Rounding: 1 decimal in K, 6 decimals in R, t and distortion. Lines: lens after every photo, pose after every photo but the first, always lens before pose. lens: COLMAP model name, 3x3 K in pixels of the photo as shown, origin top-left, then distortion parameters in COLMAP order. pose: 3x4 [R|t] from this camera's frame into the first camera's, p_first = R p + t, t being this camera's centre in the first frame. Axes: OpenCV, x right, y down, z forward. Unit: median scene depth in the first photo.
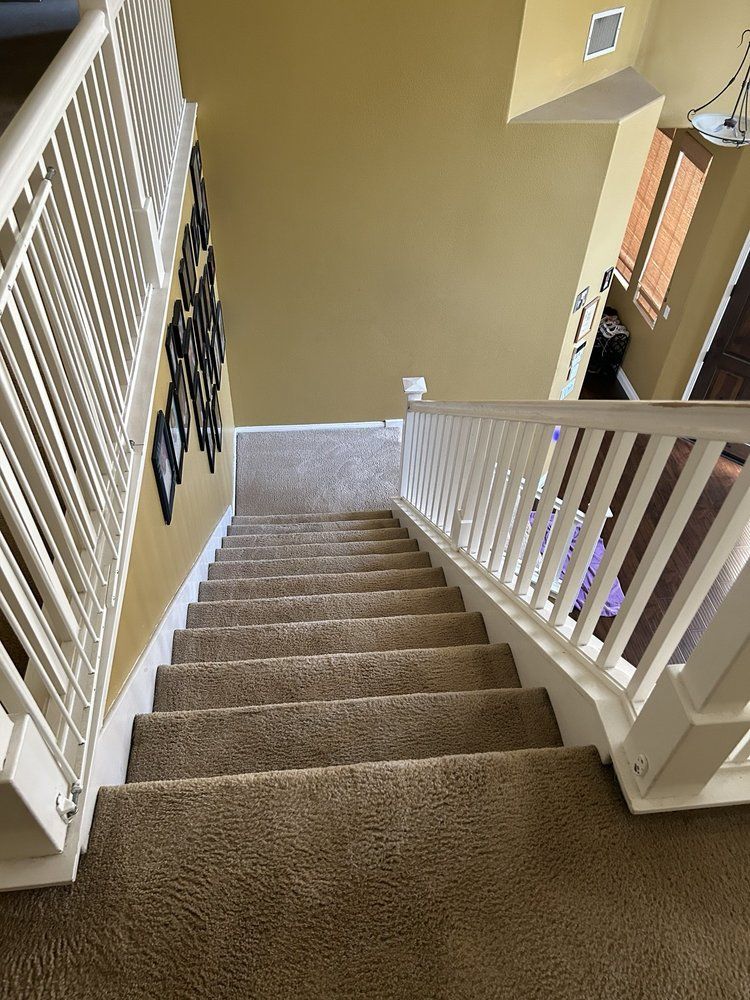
lens RADIAL K [[726.7, 0, 374.8], [0, 726.7, 505.6], [0, 0, 1]] dist [0.008322, -0.002814]
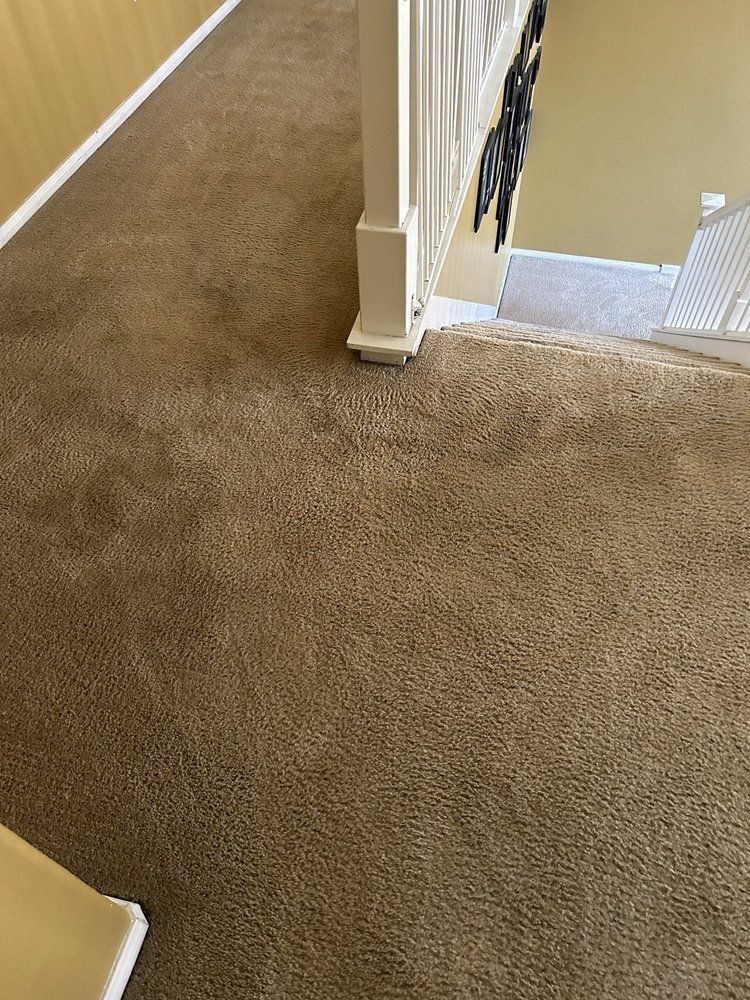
lens RADIAL K [[726.7, 0, 371.6], [0, 726.7, 494.2], [0, 0, 1]] dist [0.008322, -0.002814]
pose [[0.931386, 0.242378, -0.271611, -0.034280], [-0.210876, 0.967410, 0.140174, 0.522282], [0.296735, -0.073280, 0.952144, -0.332719]]
